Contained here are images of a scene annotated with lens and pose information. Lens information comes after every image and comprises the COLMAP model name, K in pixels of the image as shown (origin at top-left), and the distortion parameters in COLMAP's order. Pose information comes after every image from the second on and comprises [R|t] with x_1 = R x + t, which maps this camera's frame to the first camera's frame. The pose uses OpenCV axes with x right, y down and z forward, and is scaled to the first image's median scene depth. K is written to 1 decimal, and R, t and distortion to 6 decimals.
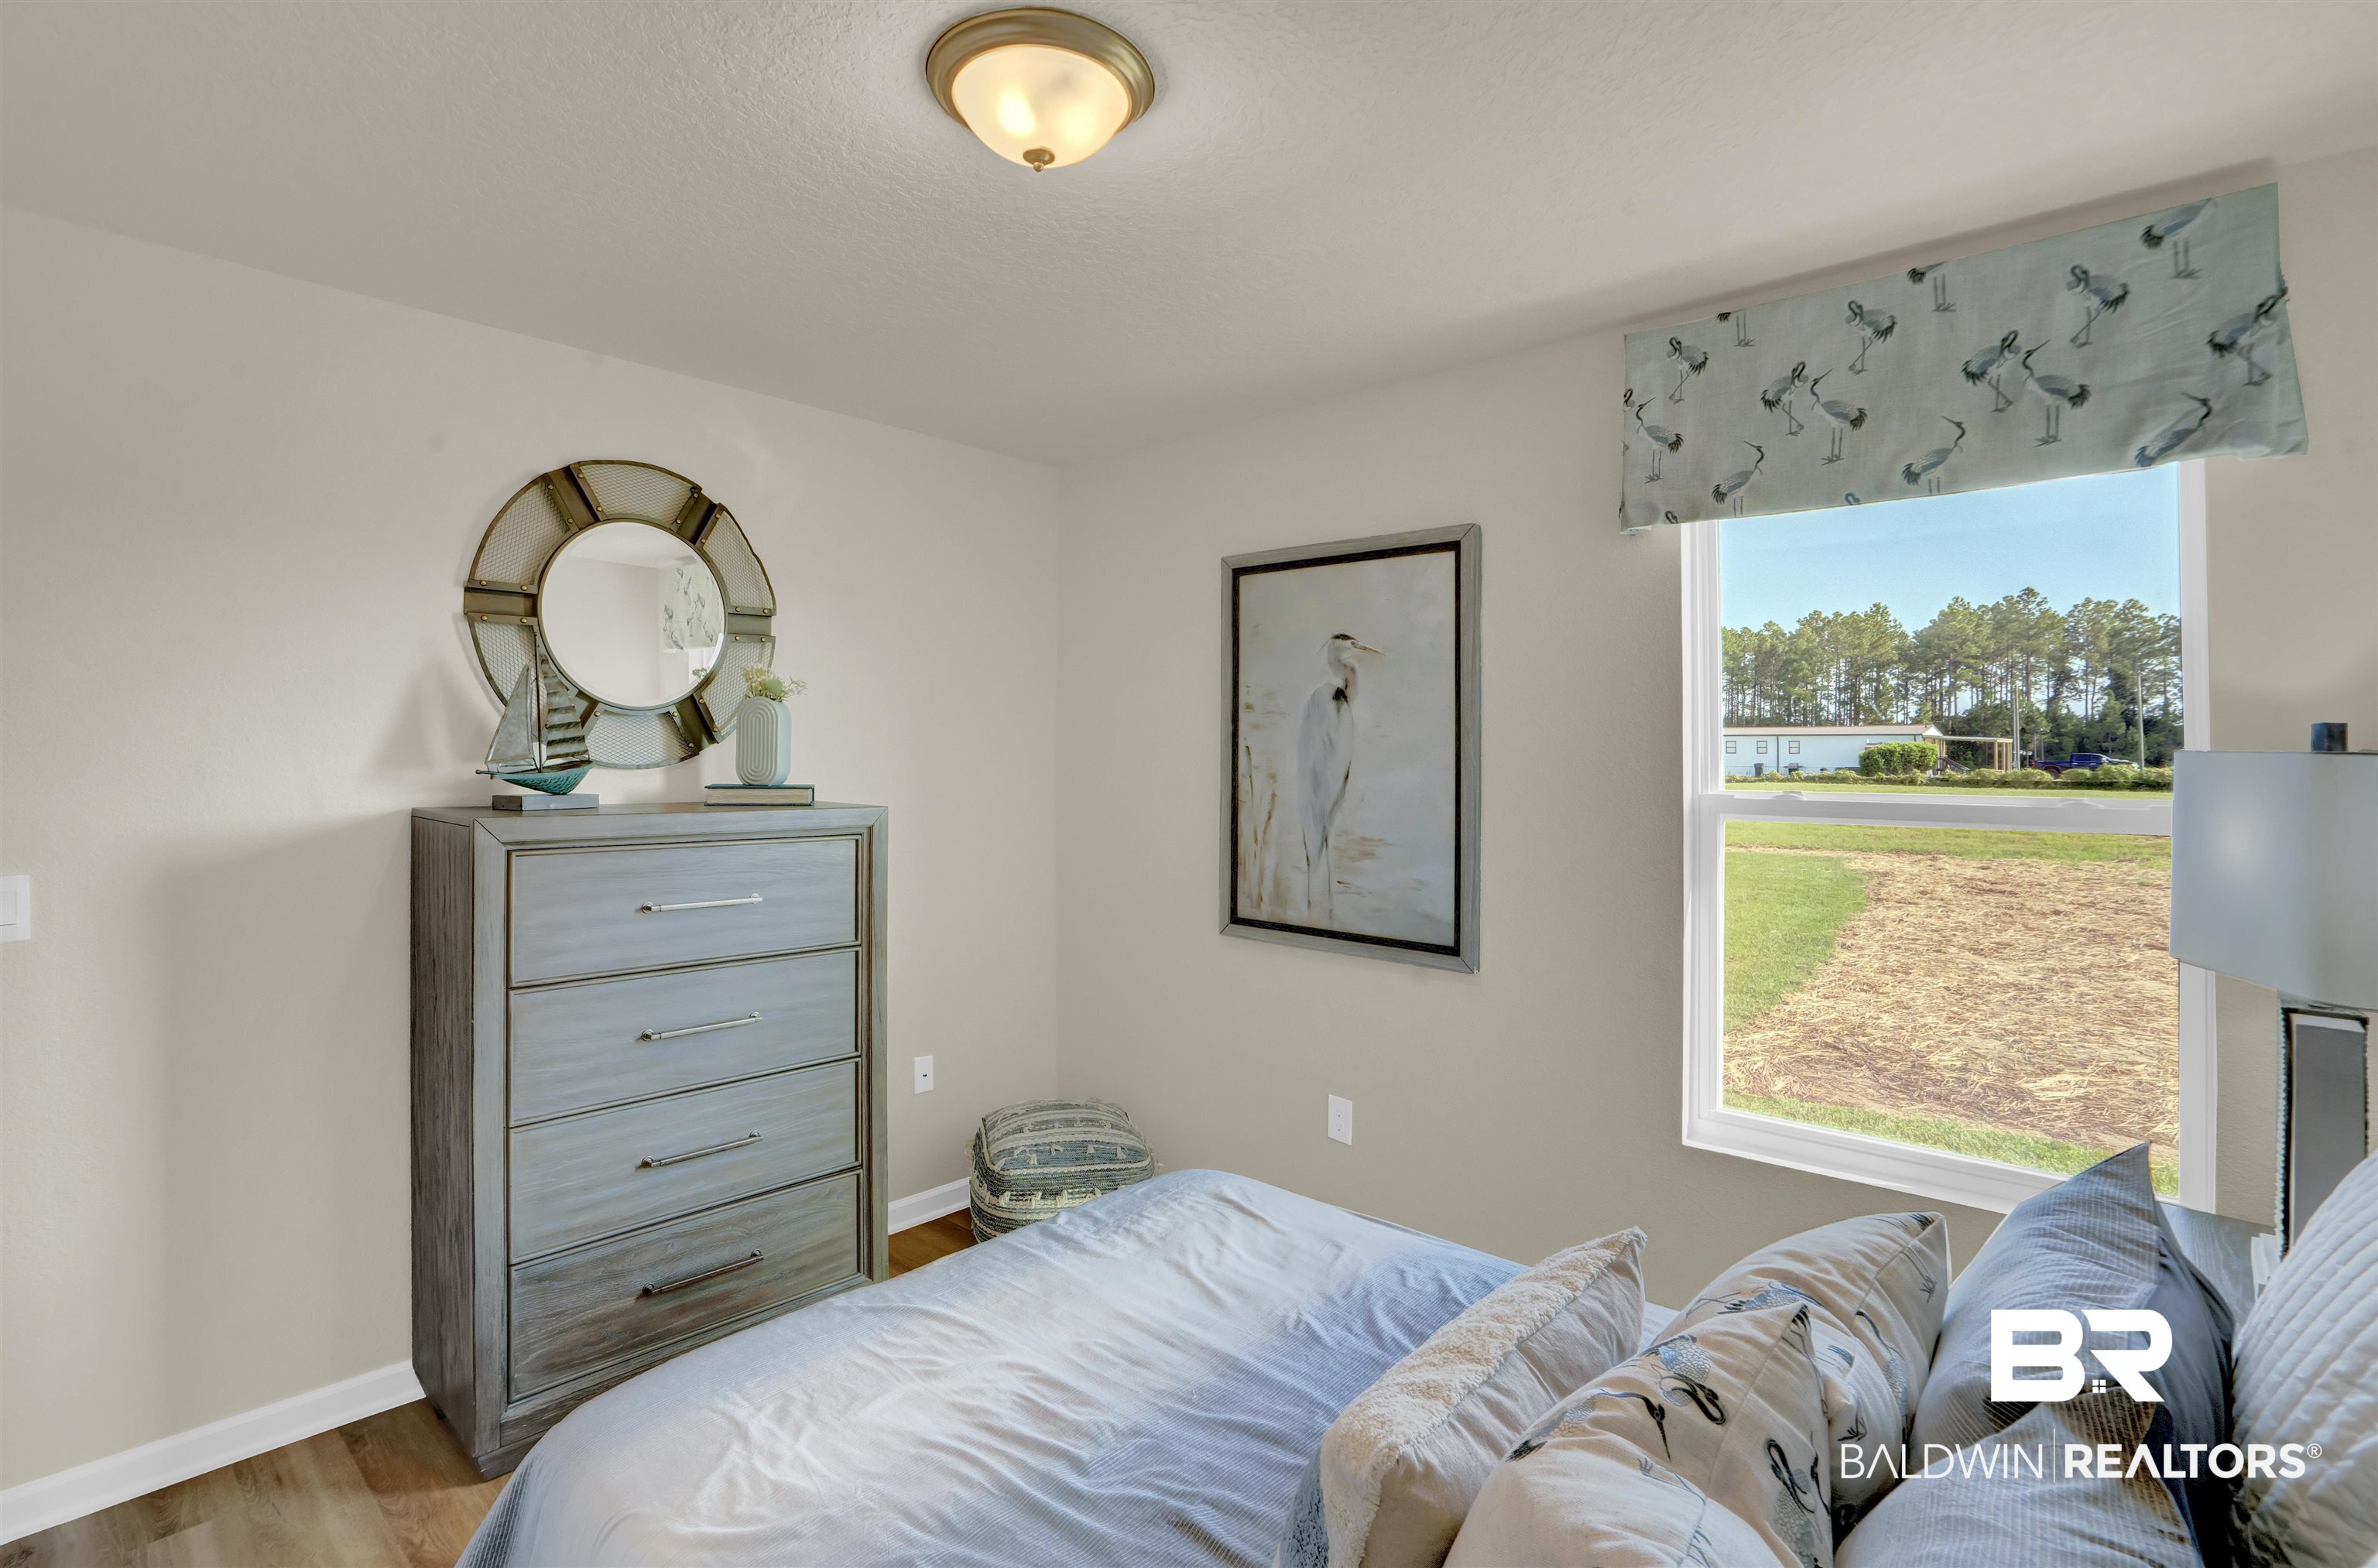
lens RADIAL K [[1131.3, 0, 1170.4], [0, 1131.3, 783.3], [0, 0, 1]] dist [-0.046680, 0.018555]
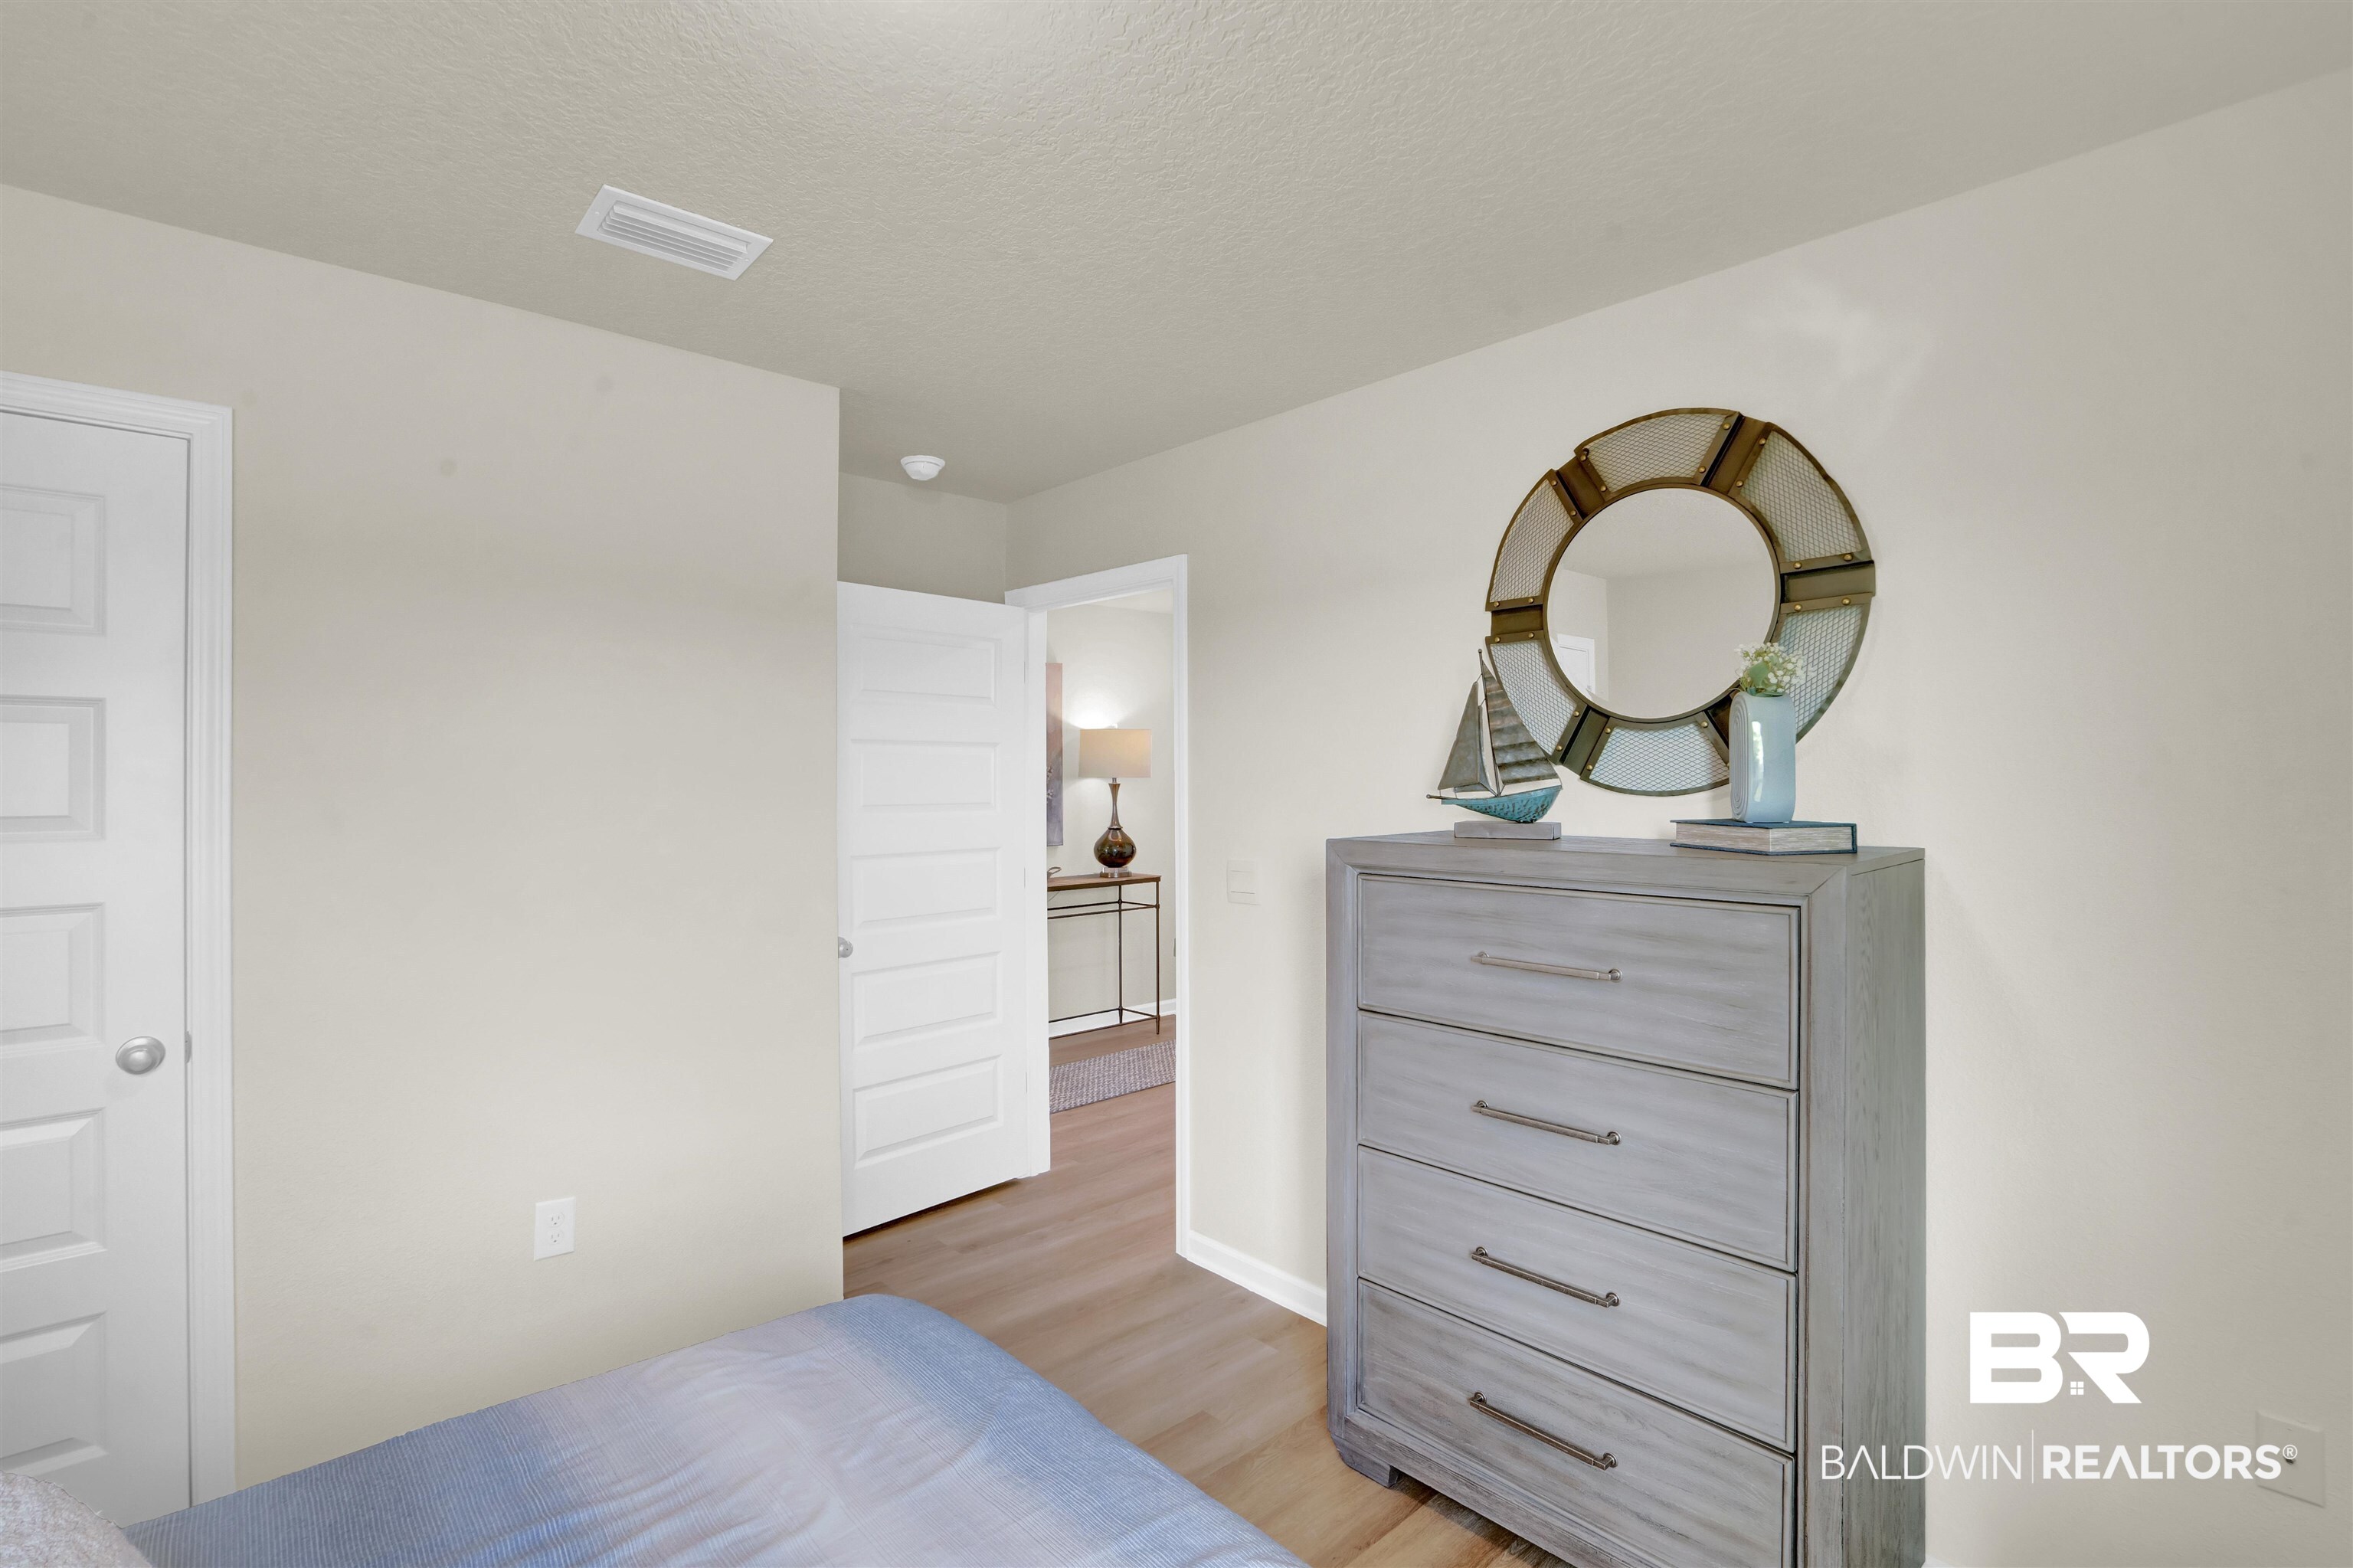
lens RADIAL K [[1102.9, 0, 1157.7], [0, 1102.9, 774.2], [0, 0, 1]] dist [-0.054190, 0.017952]
pose [[-0.117244, -0.006714, -0.993080, 0.368161], [-0.016792, 0.999848, -0.004778, -0.019542], [0.992961, 0.016115, -0.117338, 0.783700]]
